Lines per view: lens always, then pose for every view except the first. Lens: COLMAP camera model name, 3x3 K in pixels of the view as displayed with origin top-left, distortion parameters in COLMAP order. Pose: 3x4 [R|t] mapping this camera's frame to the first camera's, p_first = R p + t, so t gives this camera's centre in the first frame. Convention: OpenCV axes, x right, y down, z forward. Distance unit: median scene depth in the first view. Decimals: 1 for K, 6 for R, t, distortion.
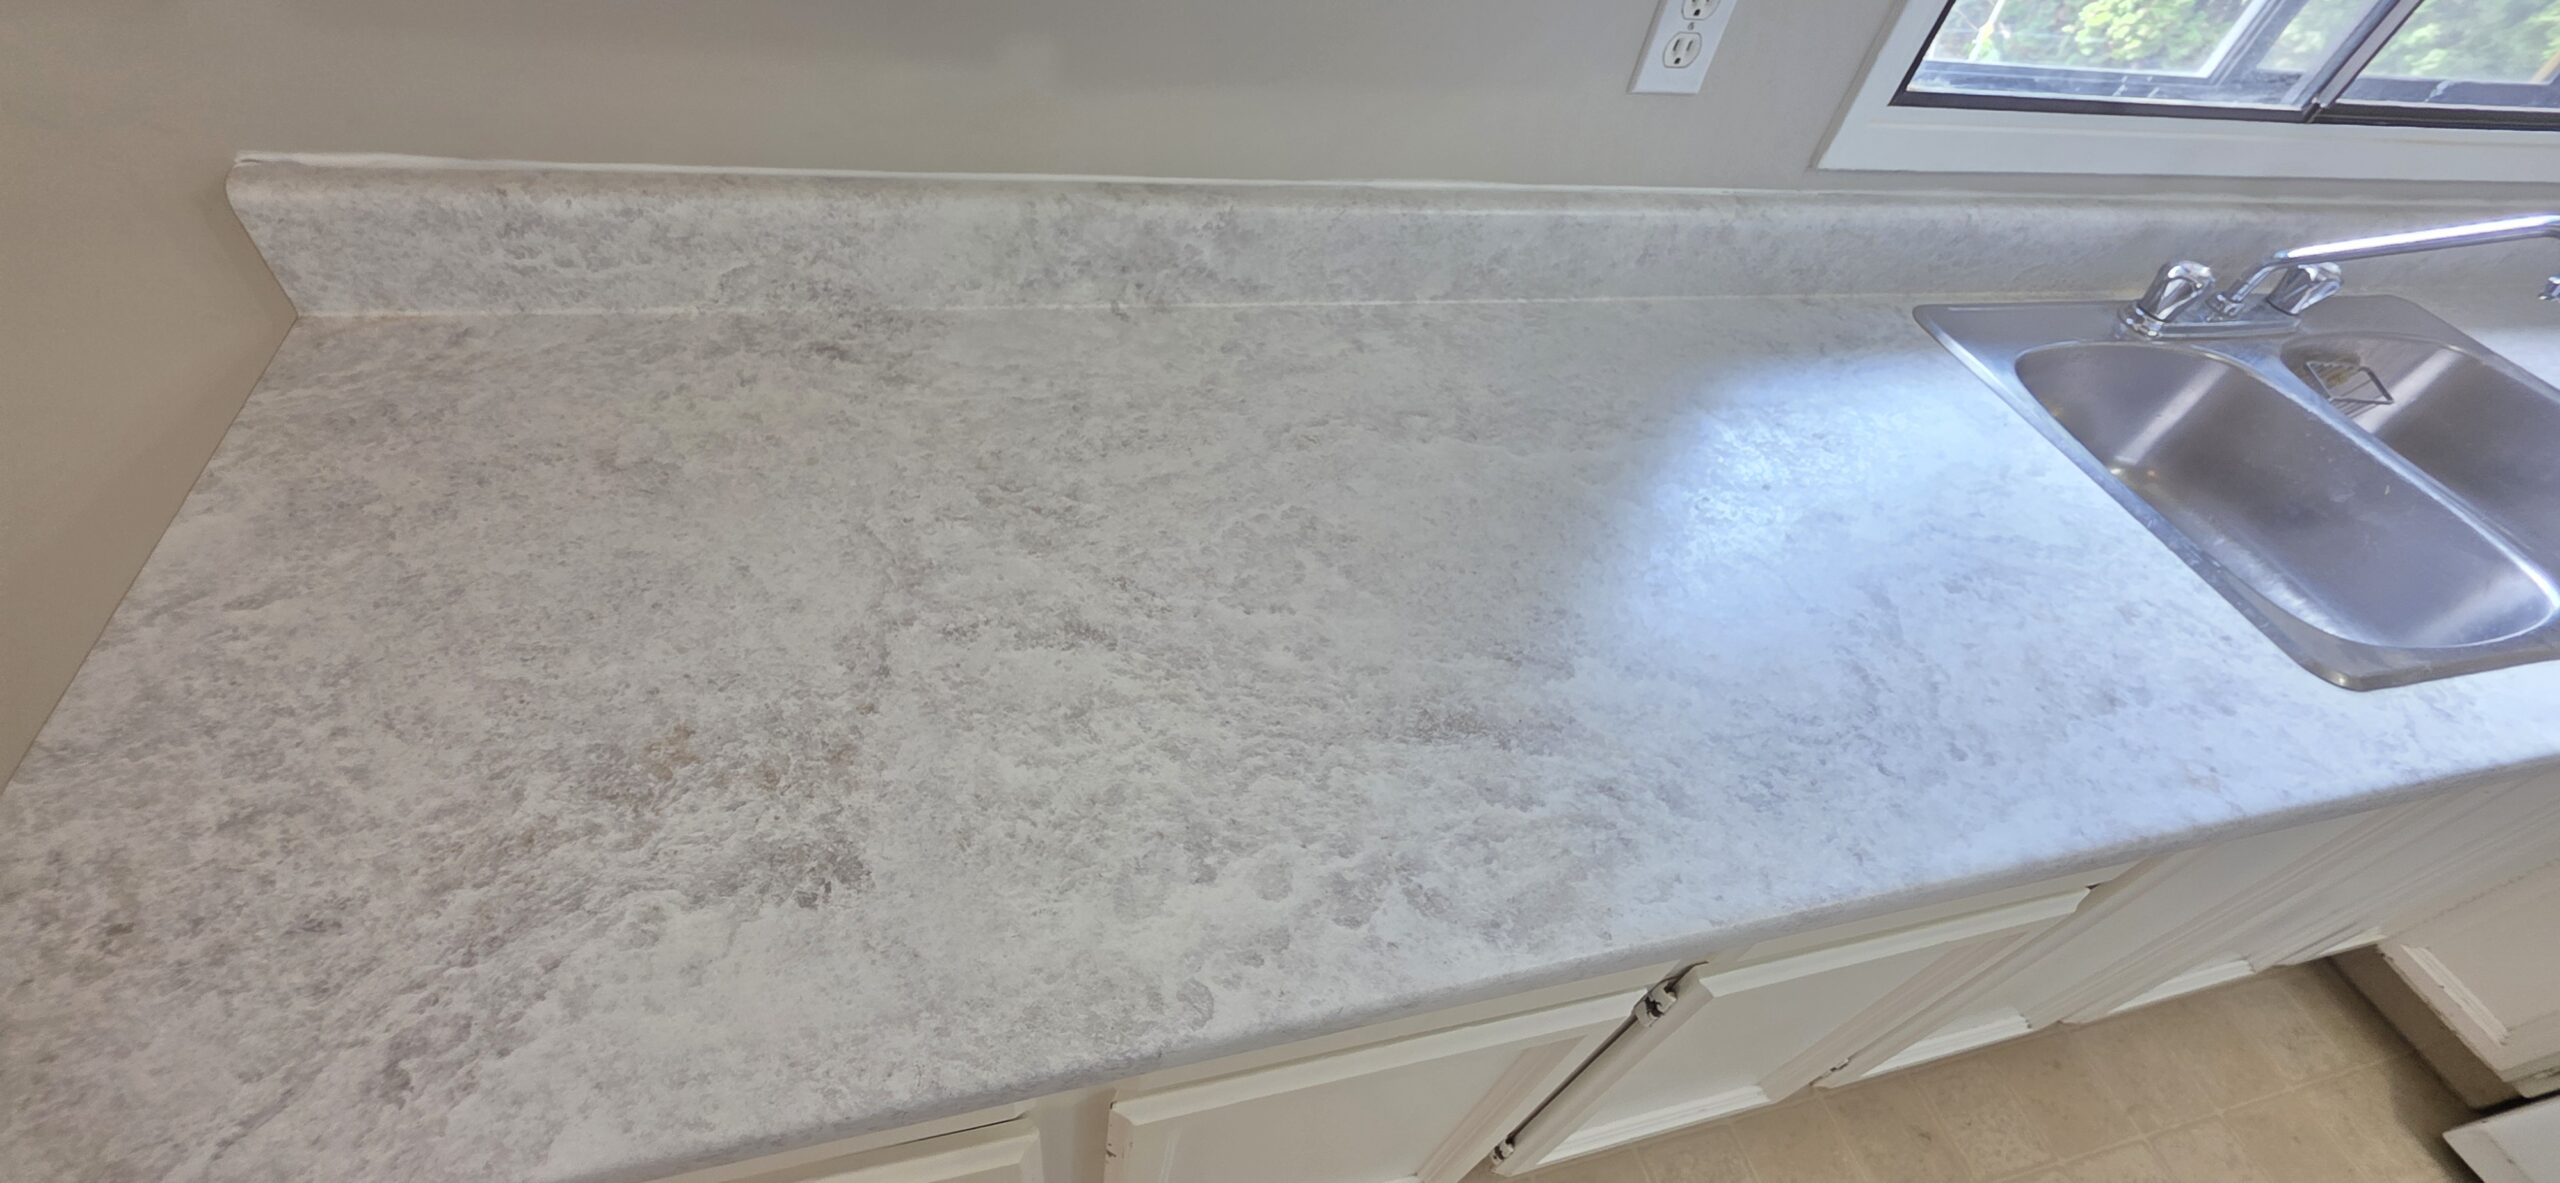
lens RADIAL K [[1042.1, 0, 1268.2], [0, 1042.1, 590.8], [0, 0, 1]] dist [0.002738, 0.000287]
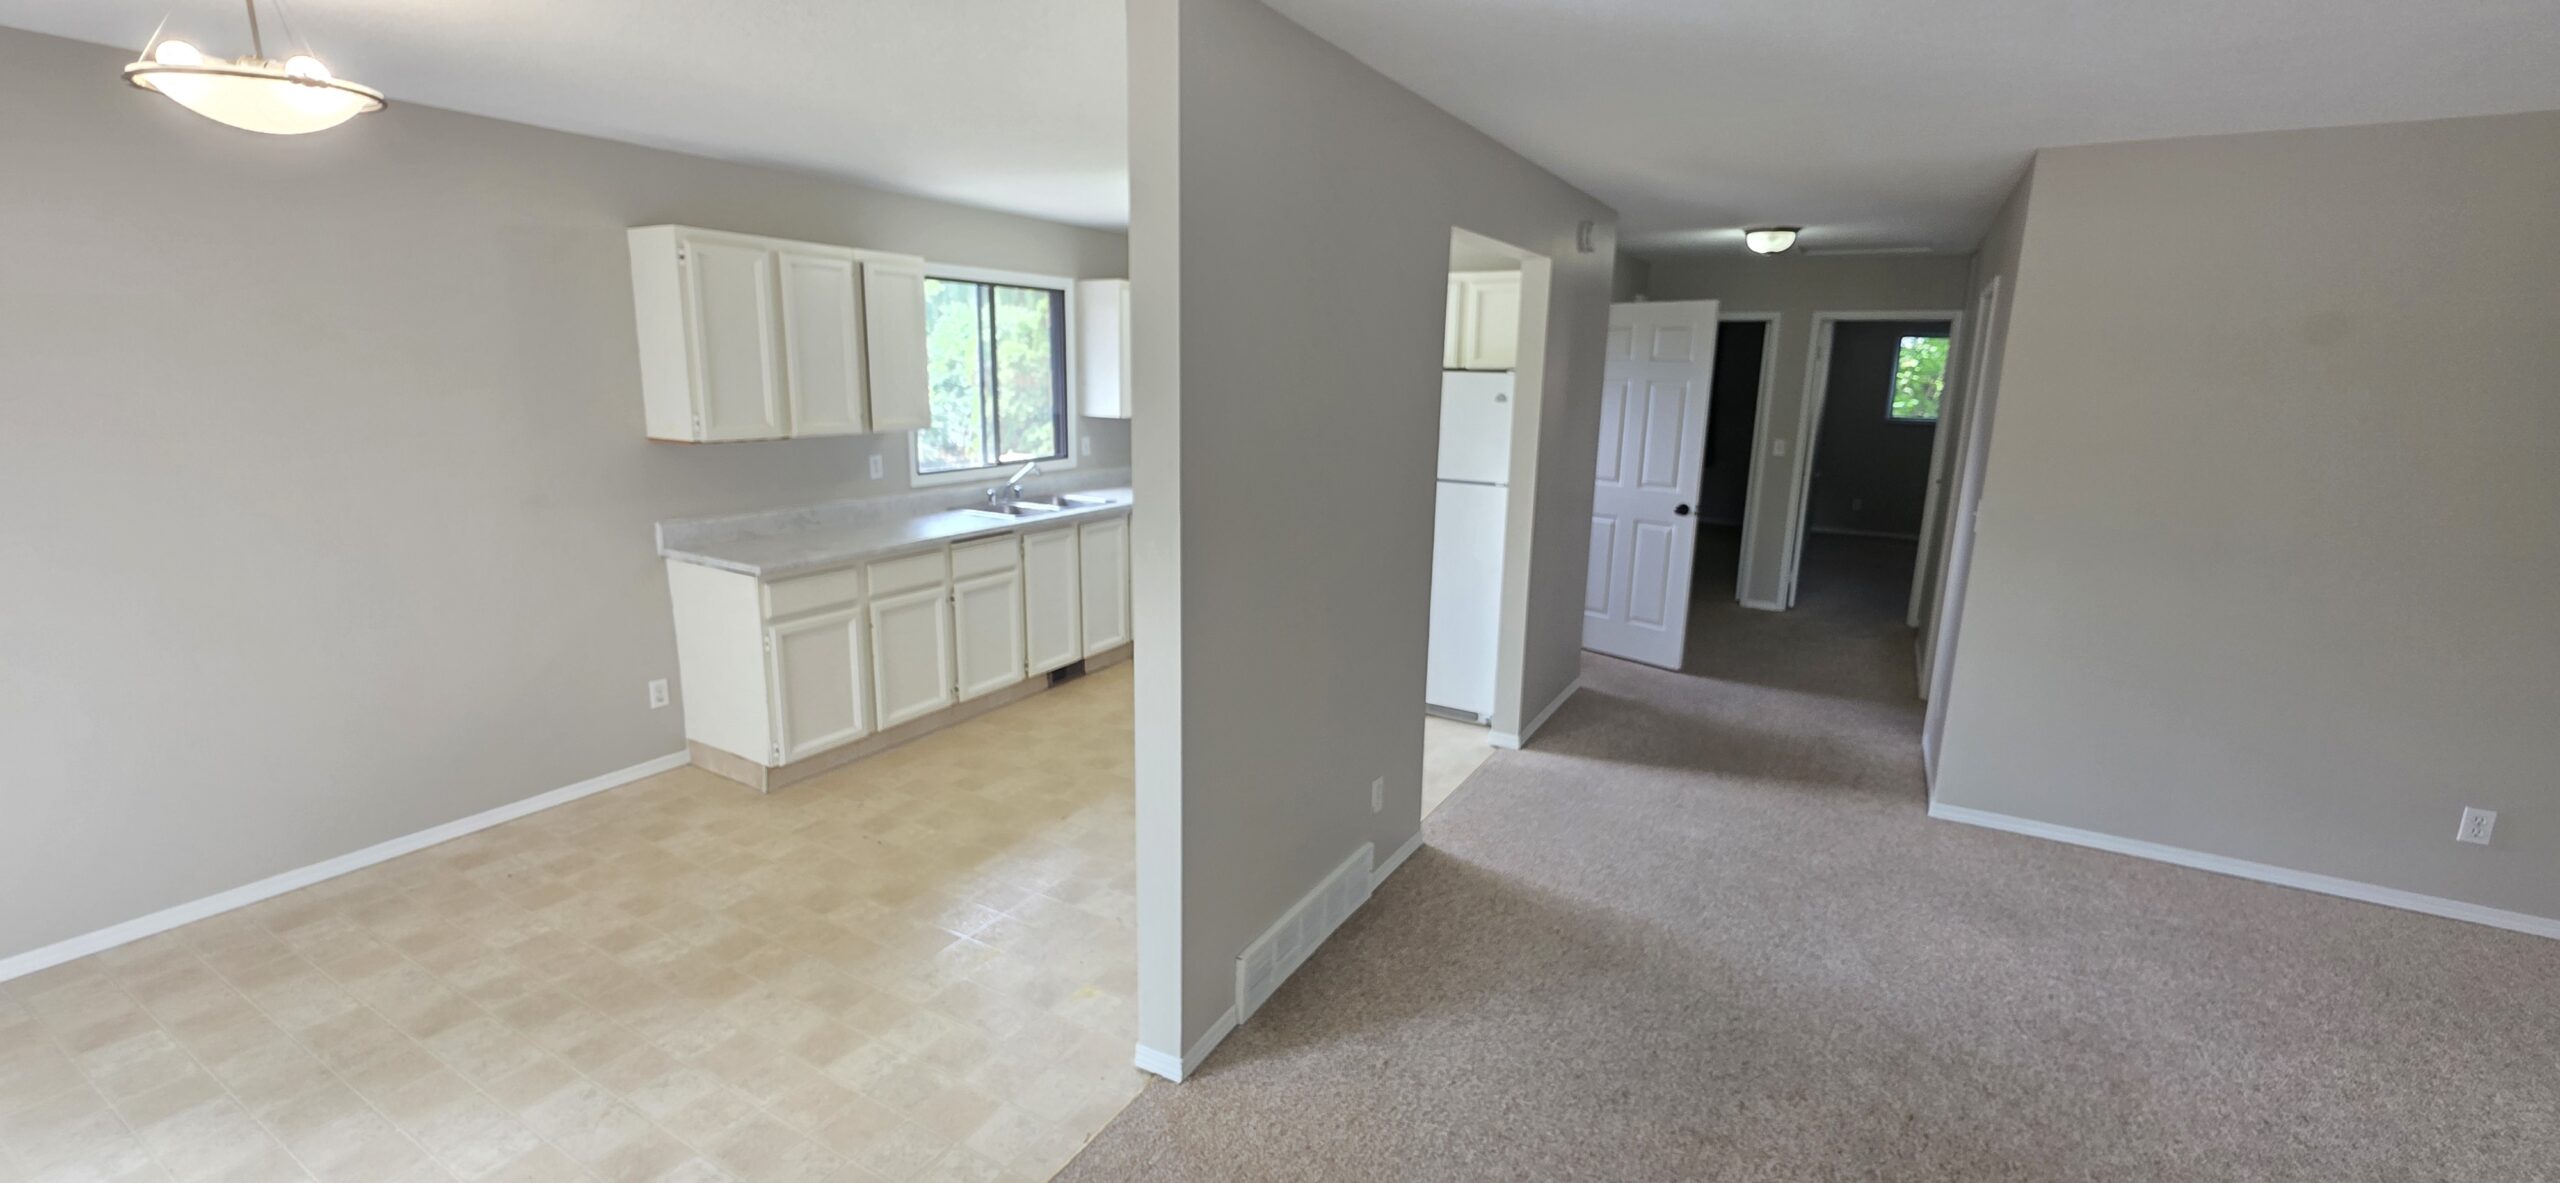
lens RADIAL K [[1043.0, 0, 1266.1], [0, 1043.0, 574.4], [0, 0, 1]] dist [-0.000527, -0.000063]
pose [[0.706672, -0.267129, 0.655176, -2.055459], [0.570420, 0.762951, -0.304182, 2.962062], [-0.418612, 0.588683, 0.691532, -3.622520]]
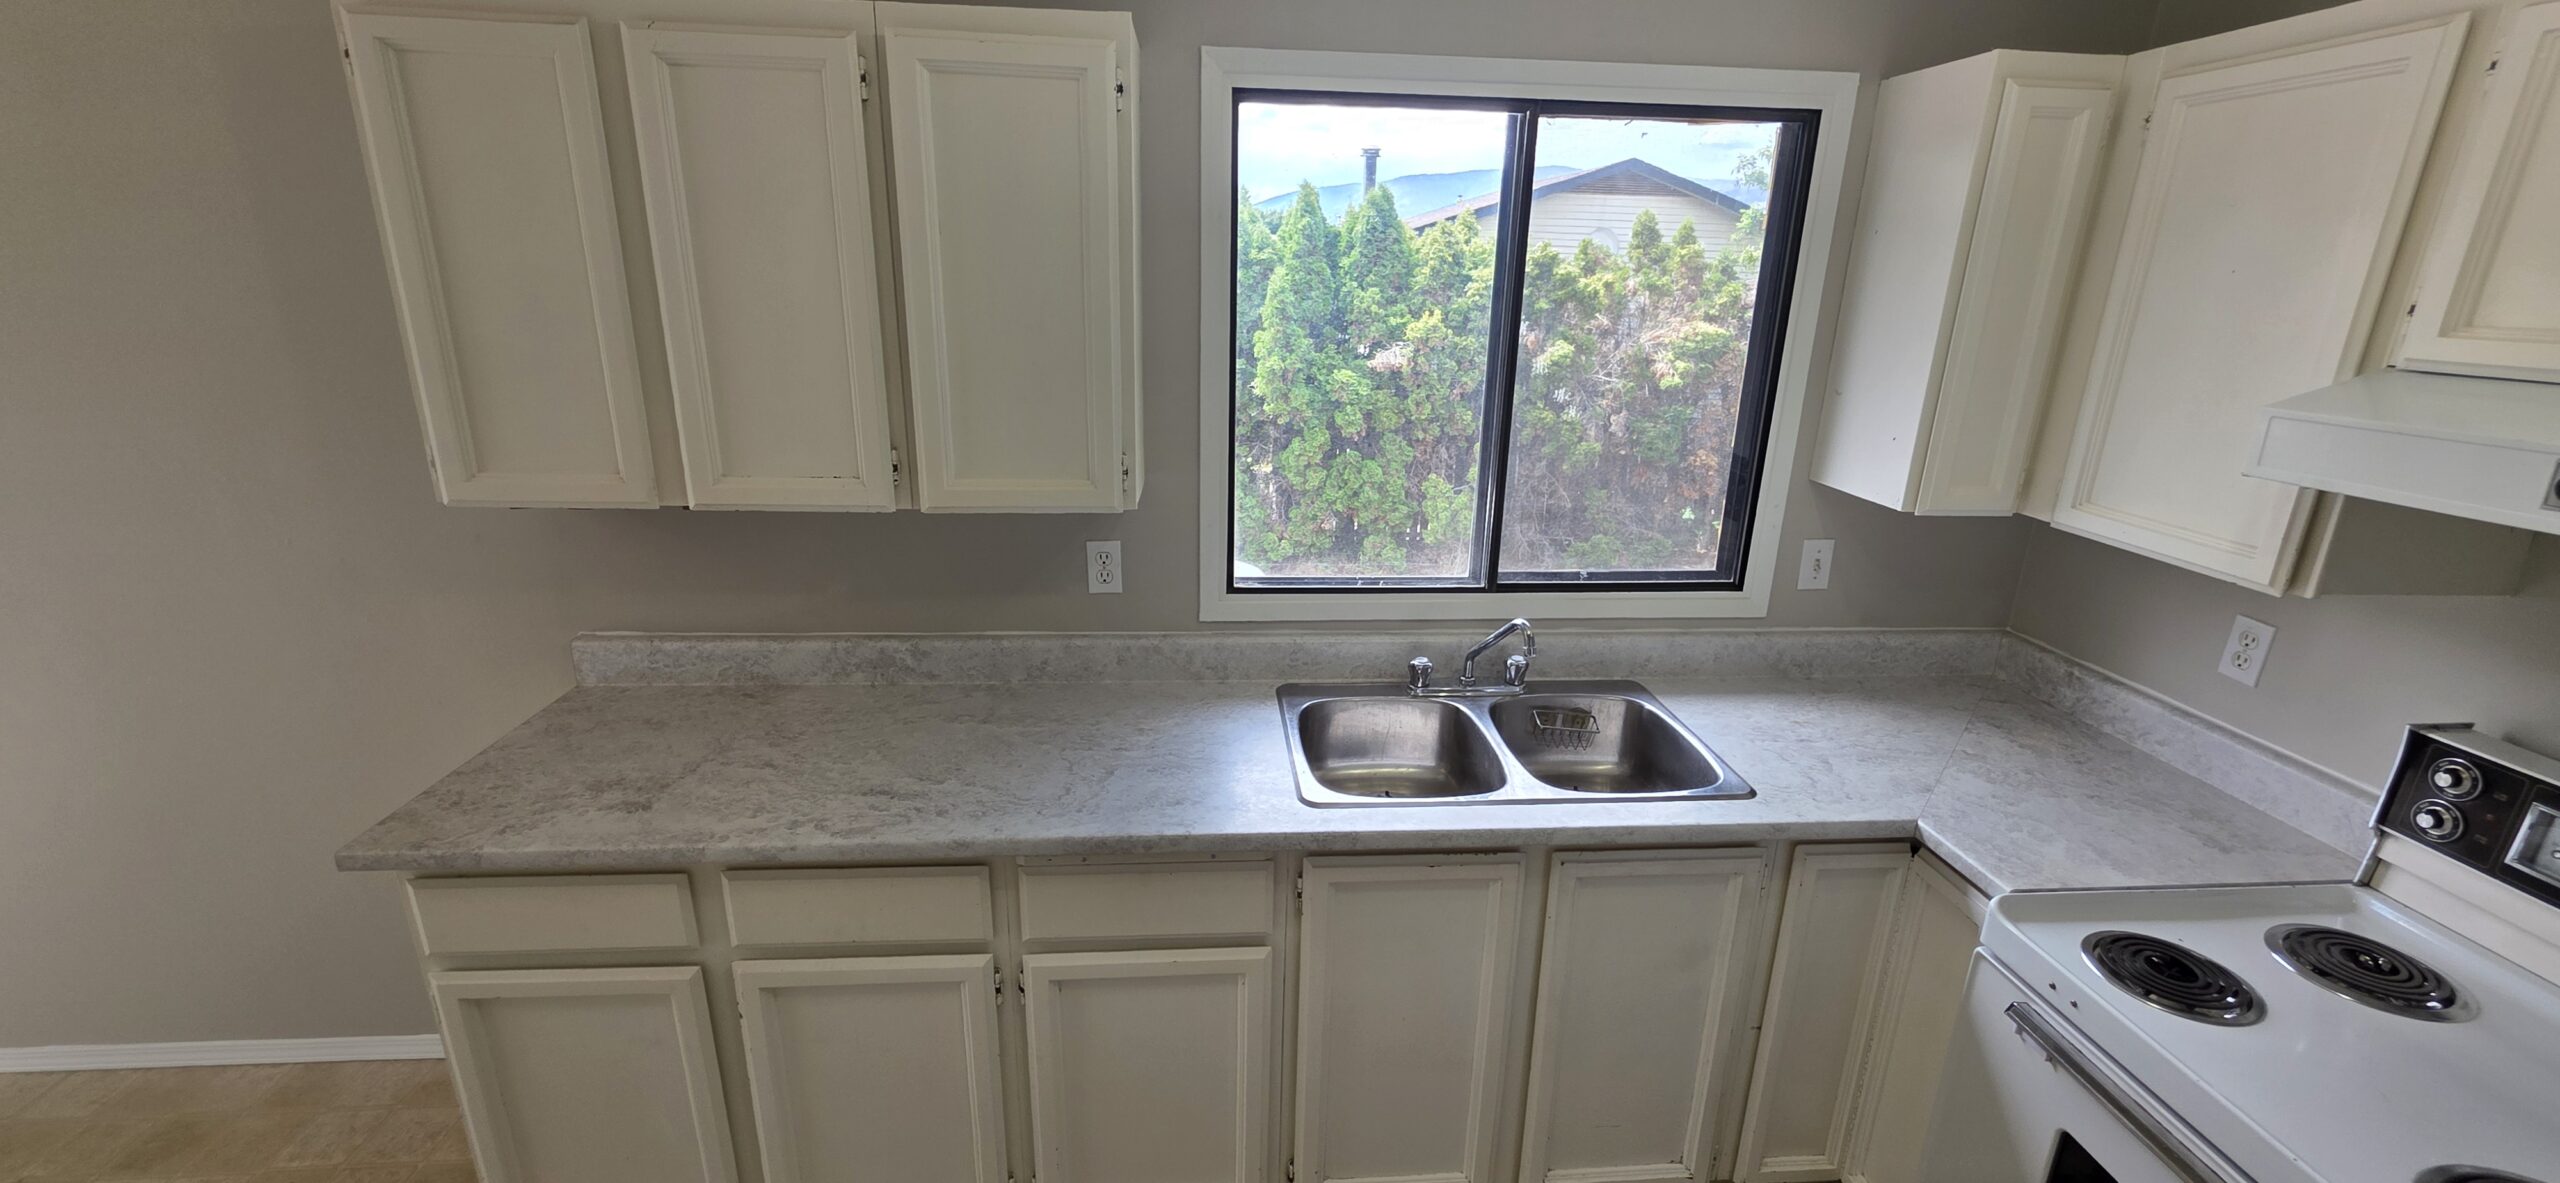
lens RADIAL K [[1032.6, 0, 1268.2], [0, 1032.6, 578.2], [0, 0, 1]] dist [0.004665, 0.000151]
pose [[0.977504, -0.065748, -0.200406, 1.304226], [-0.047392, 0.857405, -0.512455, 0.733890], [0.205522, 0.510425, 0.835001, -0.977389]]
